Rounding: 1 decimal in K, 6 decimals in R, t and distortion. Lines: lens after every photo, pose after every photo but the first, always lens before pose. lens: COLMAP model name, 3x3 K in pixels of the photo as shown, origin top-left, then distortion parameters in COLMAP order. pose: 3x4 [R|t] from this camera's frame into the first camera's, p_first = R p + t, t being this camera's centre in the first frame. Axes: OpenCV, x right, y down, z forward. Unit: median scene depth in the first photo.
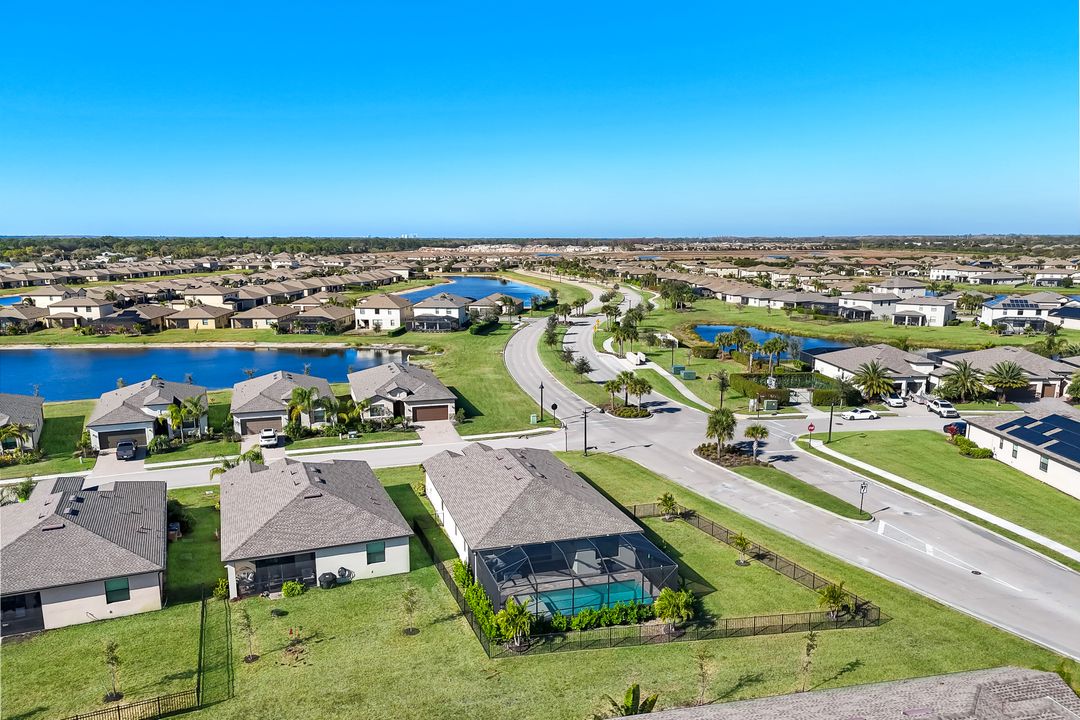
lens RADIAL K [[788.4, 0, 542.3], [0, 788.4, 414.3], [0, 0, 1]] dist [0.088373, -0.100730]
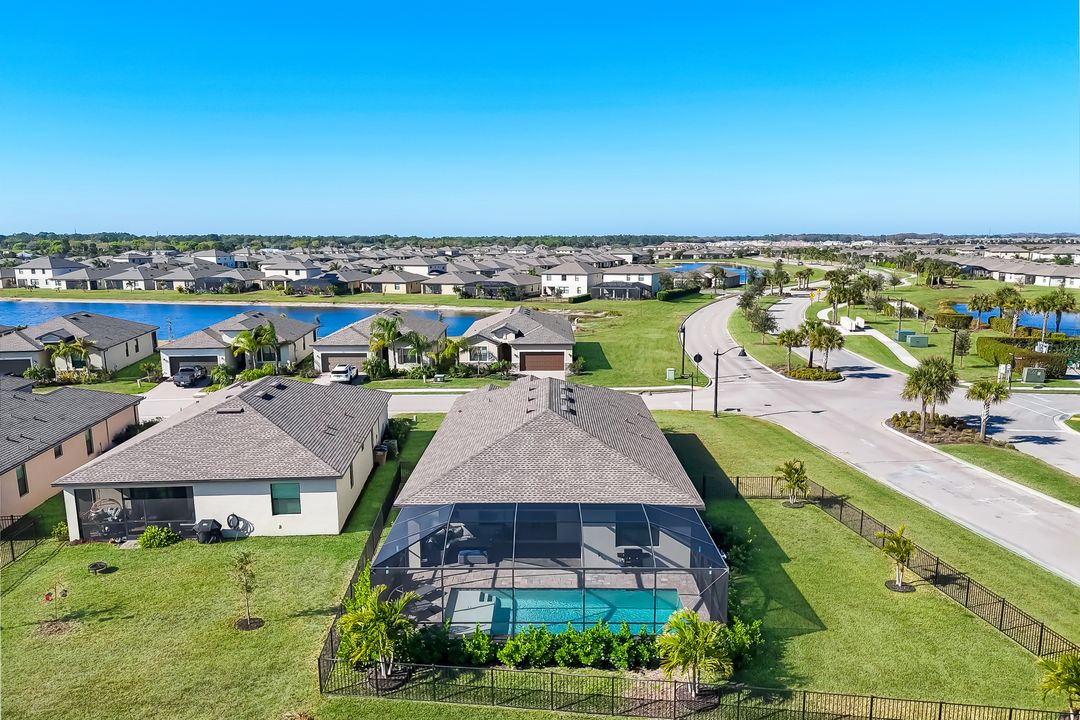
lens RADIAL K [[788.4, 0, 542.3], [0, 788.4, 414.3], [0, 0, 1]] dist [0.088373, -0.100730]
pose [[0.952942, 0.061992, -0.296748, 0.105429], [-0.062495, 0.998015, 0.007798, 0.049244], [0.296642, 0.011115, 0.954924, 0.246739]]
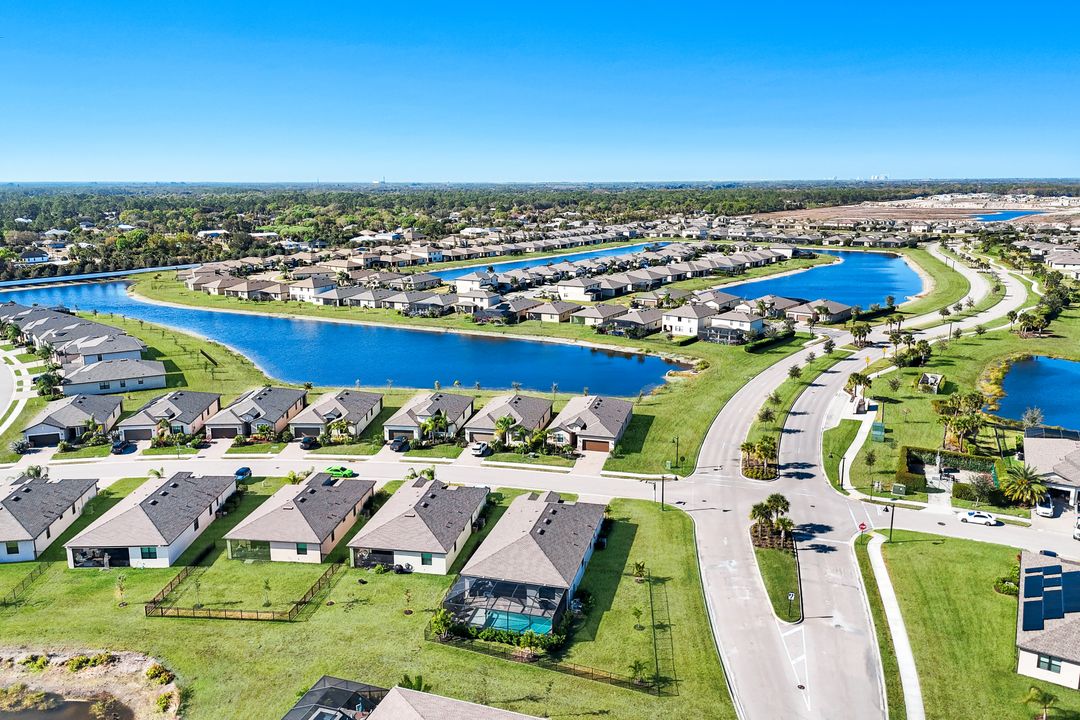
lens RADIAL K [[792.1, 0, 545.9], [0, 792.1, 362.0], [0, 0, 1]] dist [0.087252, -0.090670]
pose [[0.851589, 0.116879, -0.511014, 0.472169], [-0.112681, 0.992853, 0.039306, -0.193235], [0.511956, 0.024109, 0.858673, -0.194554]]
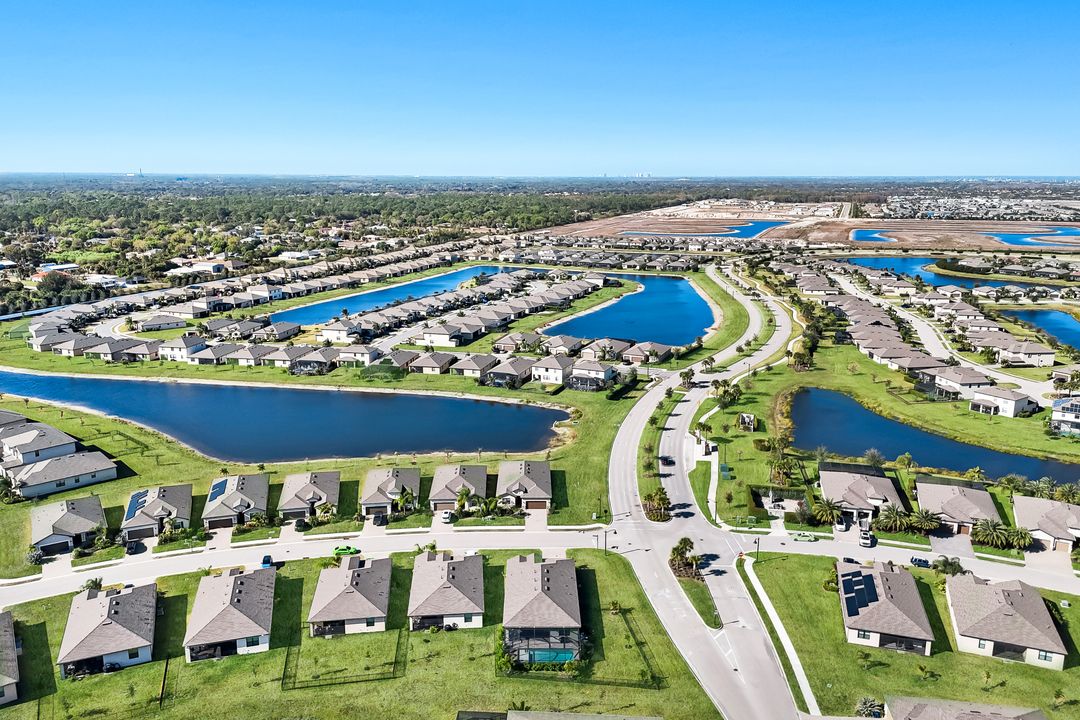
lens RADIAL K [[792.1, 0, 545.9], [0, 792.1, 362.0], [0, 0, 1]] dist [0.087252, -0.090670]
pose [[0.960000, 0.073064, -0.270298, 0.342377], [-0.068668, 0.997309, 0.025695, -0.378234], [0.271448, -0.006107, 0.962434, -0.697702]]
